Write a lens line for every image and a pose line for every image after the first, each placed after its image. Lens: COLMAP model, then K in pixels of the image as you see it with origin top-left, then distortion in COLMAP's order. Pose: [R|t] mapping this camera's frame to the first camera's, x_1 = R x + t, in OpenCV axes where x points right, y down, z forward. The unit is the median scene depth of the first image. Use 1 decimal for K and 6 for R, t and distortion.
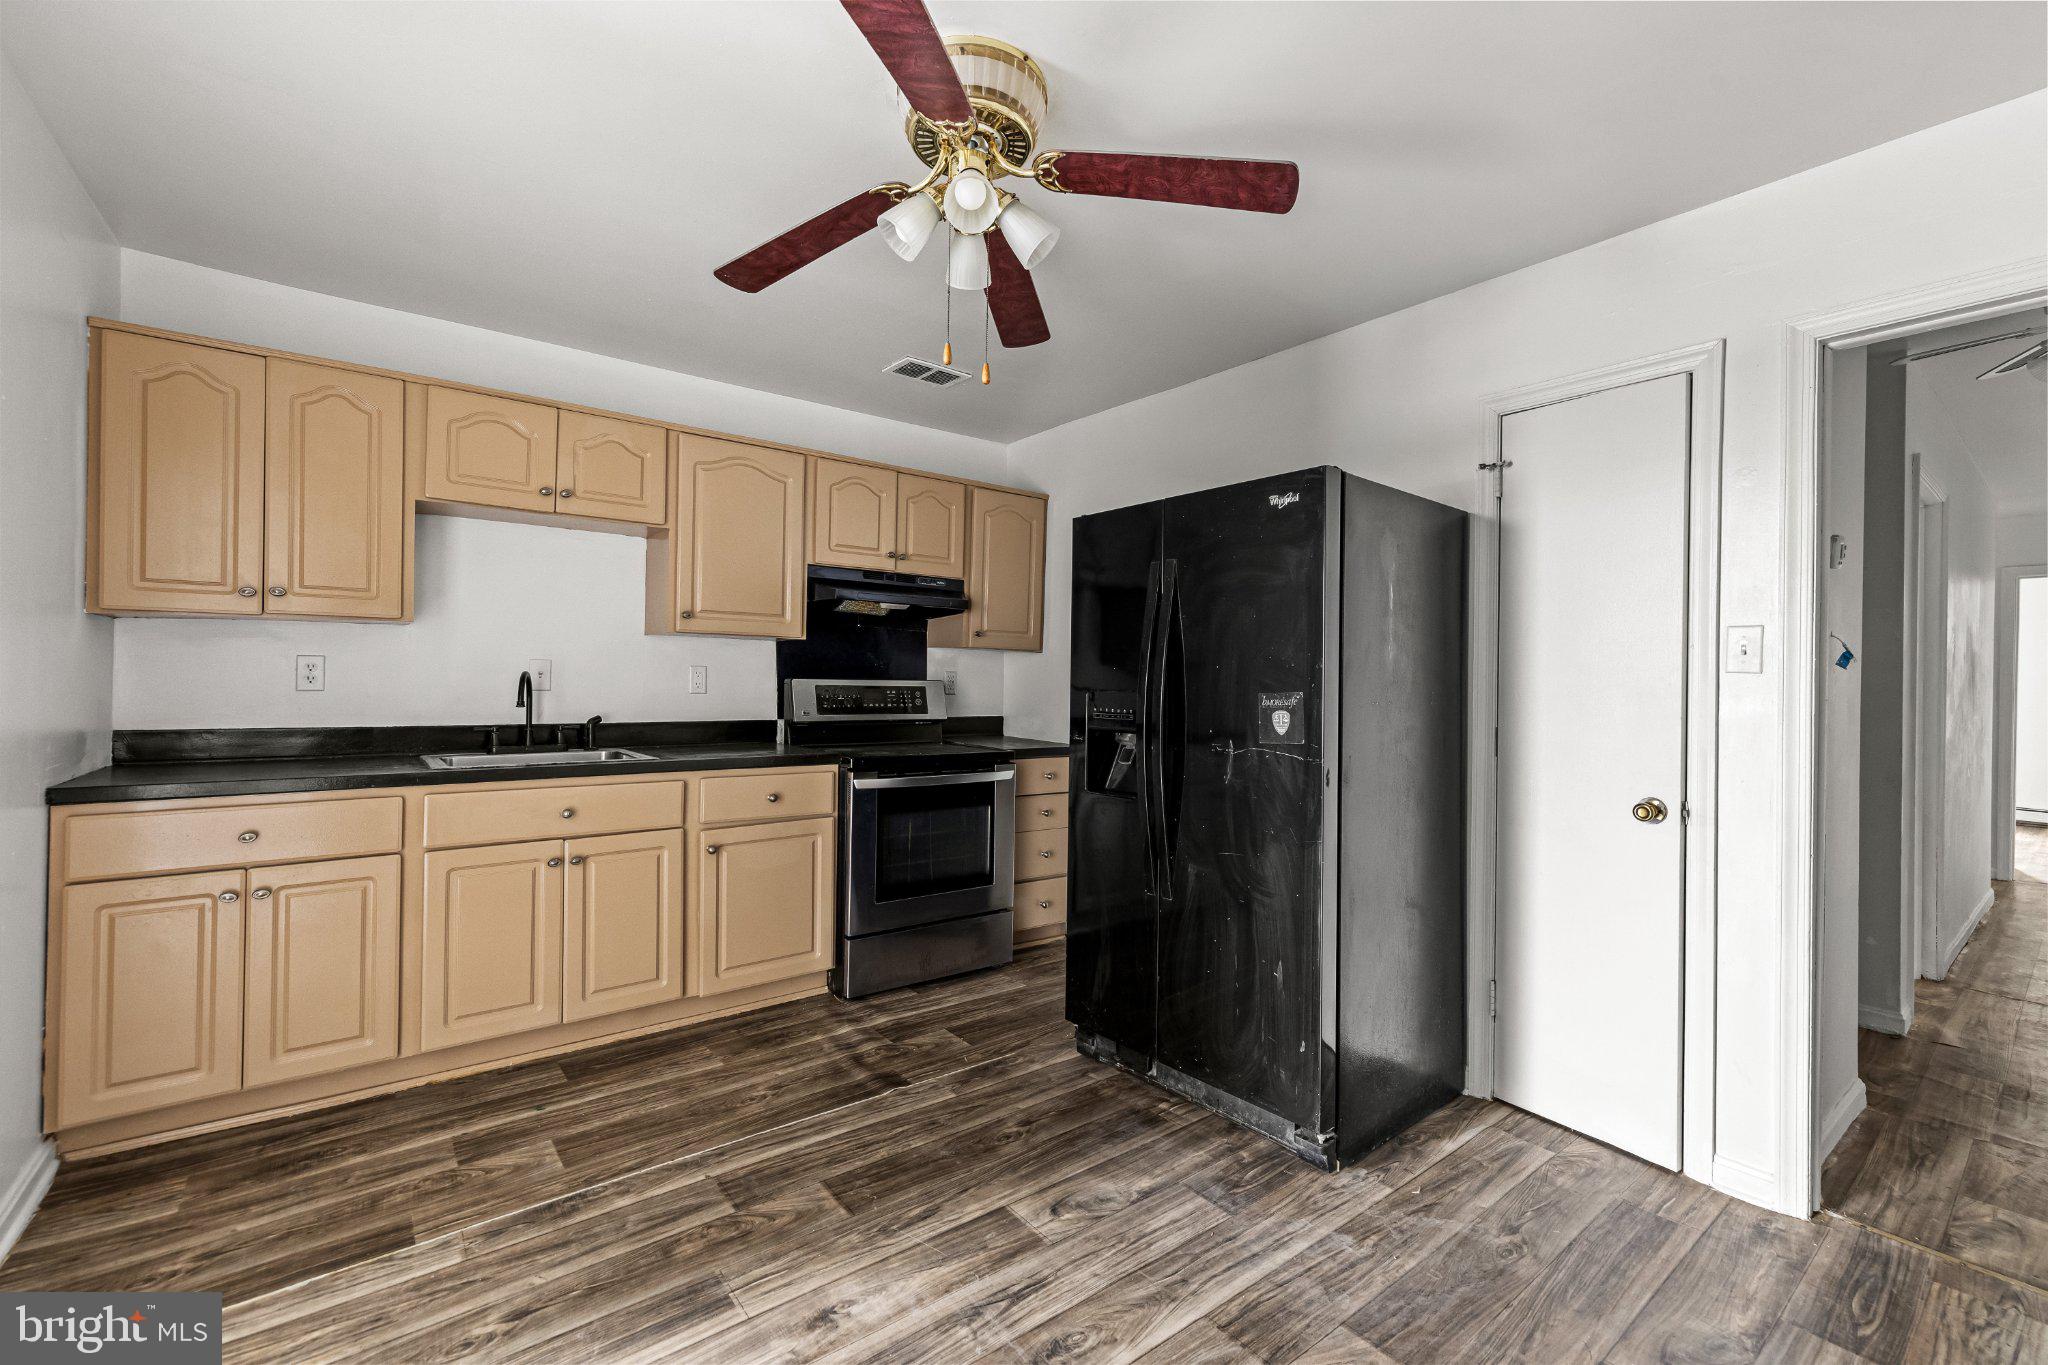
lens RADIAL K [[861.5, 0, 1028.3], [0, 861.5, 673.0], [0, 0, 1]] dist [0.003688, 0.000024]
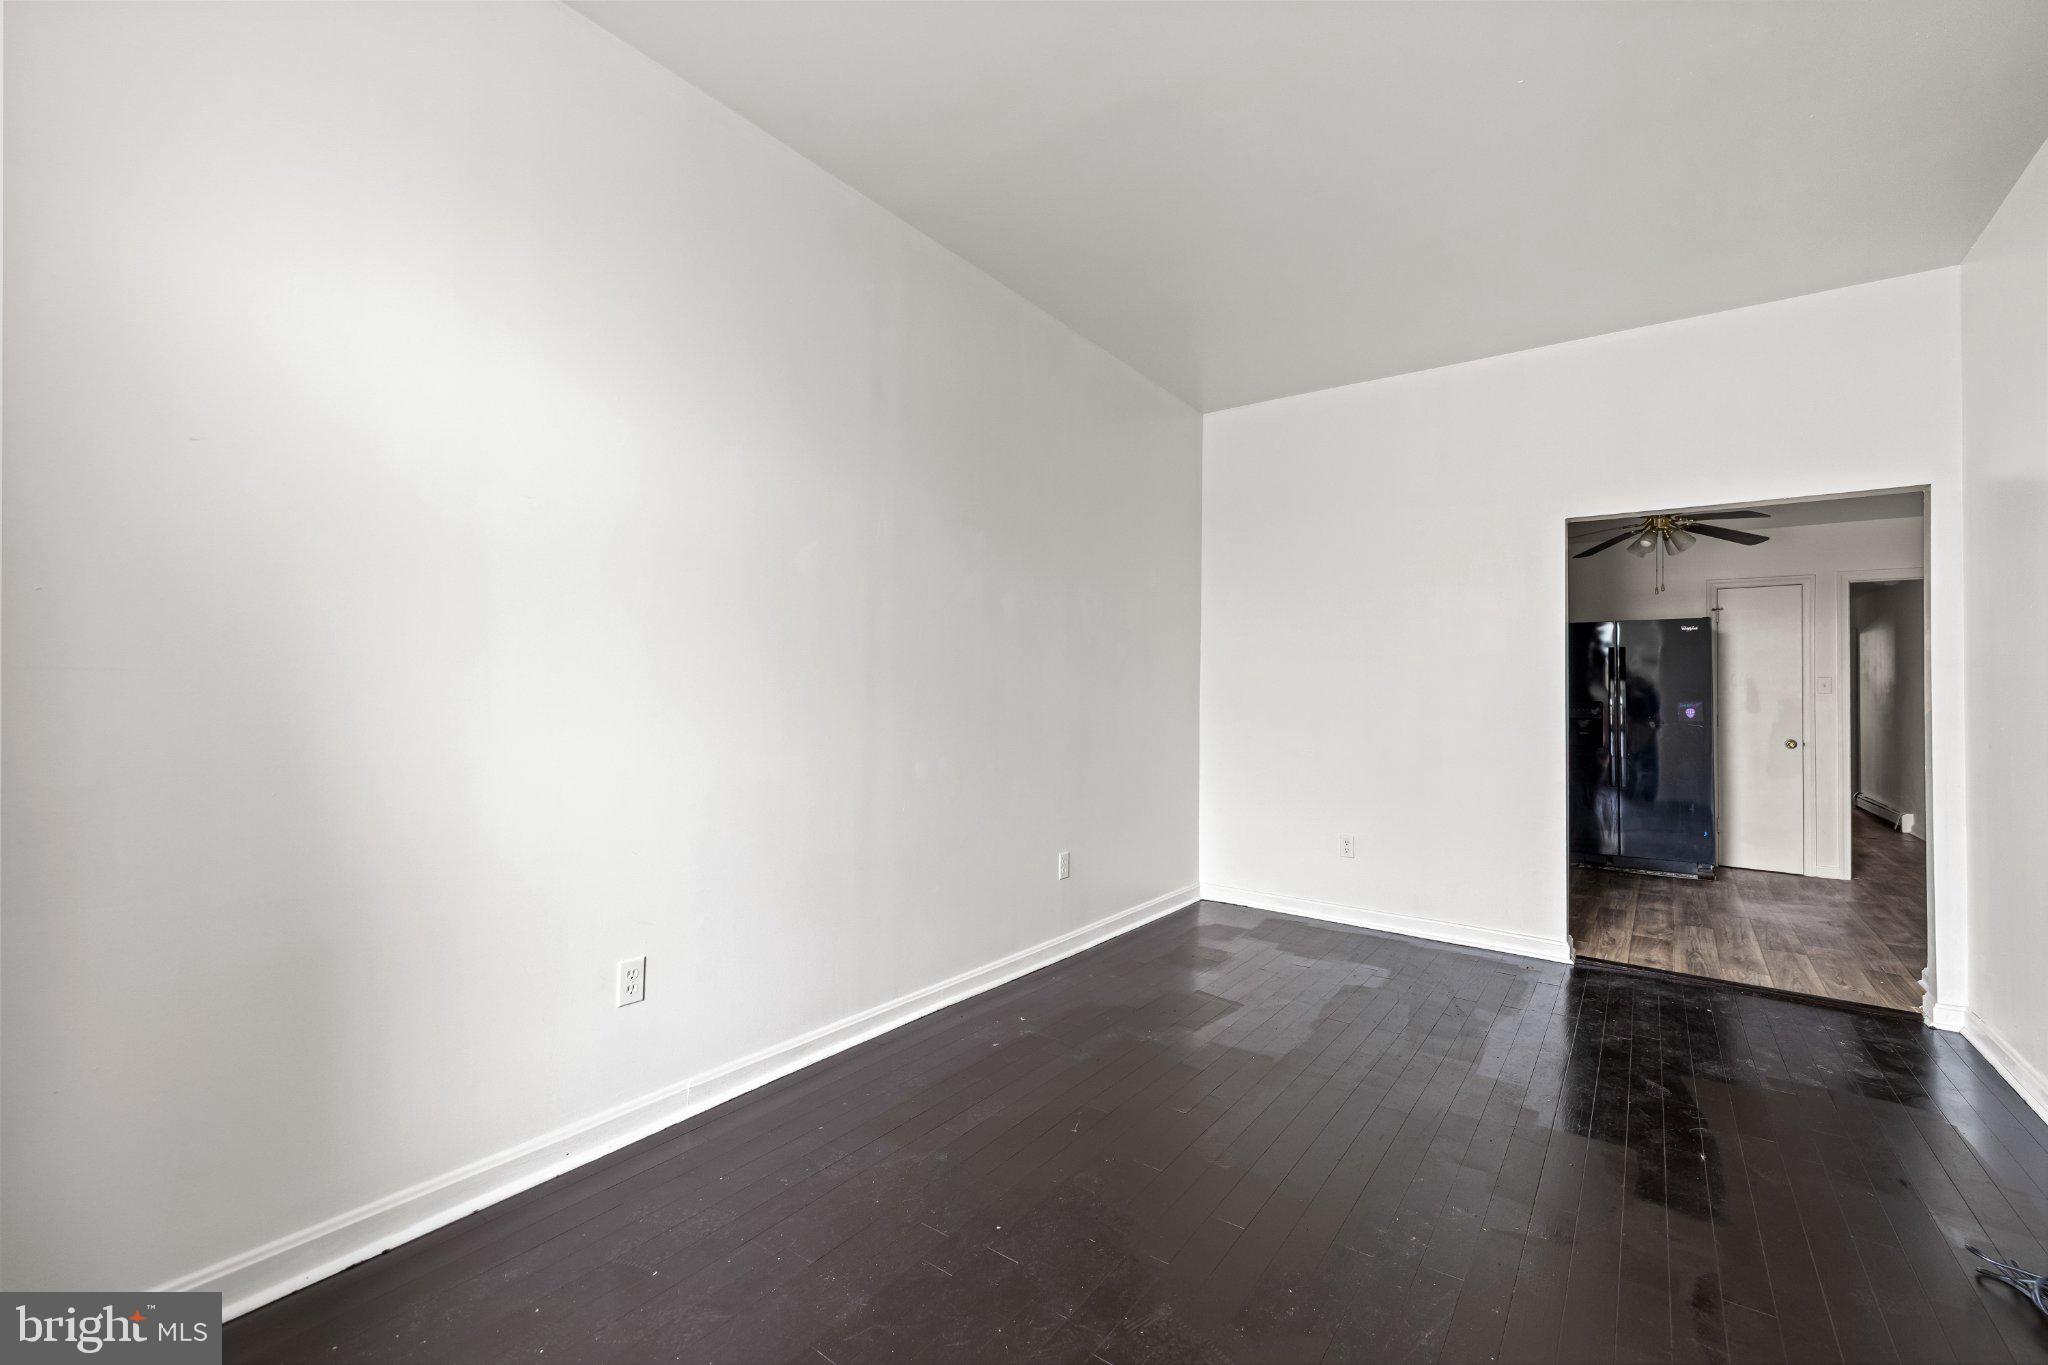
lens RADIAL K [[861.5, 0, 1028.3], [0, 861.5, 673.0], [0, 0, 1]] dist [0.003688, 0.000024]
pose [[0.961276, 0.001483, 0.275585, -2.374085], [0.000746, 0.999968, -0.007983, -0.045797], [-0.275588, 0.007879, 0.961244, -0.976512]]
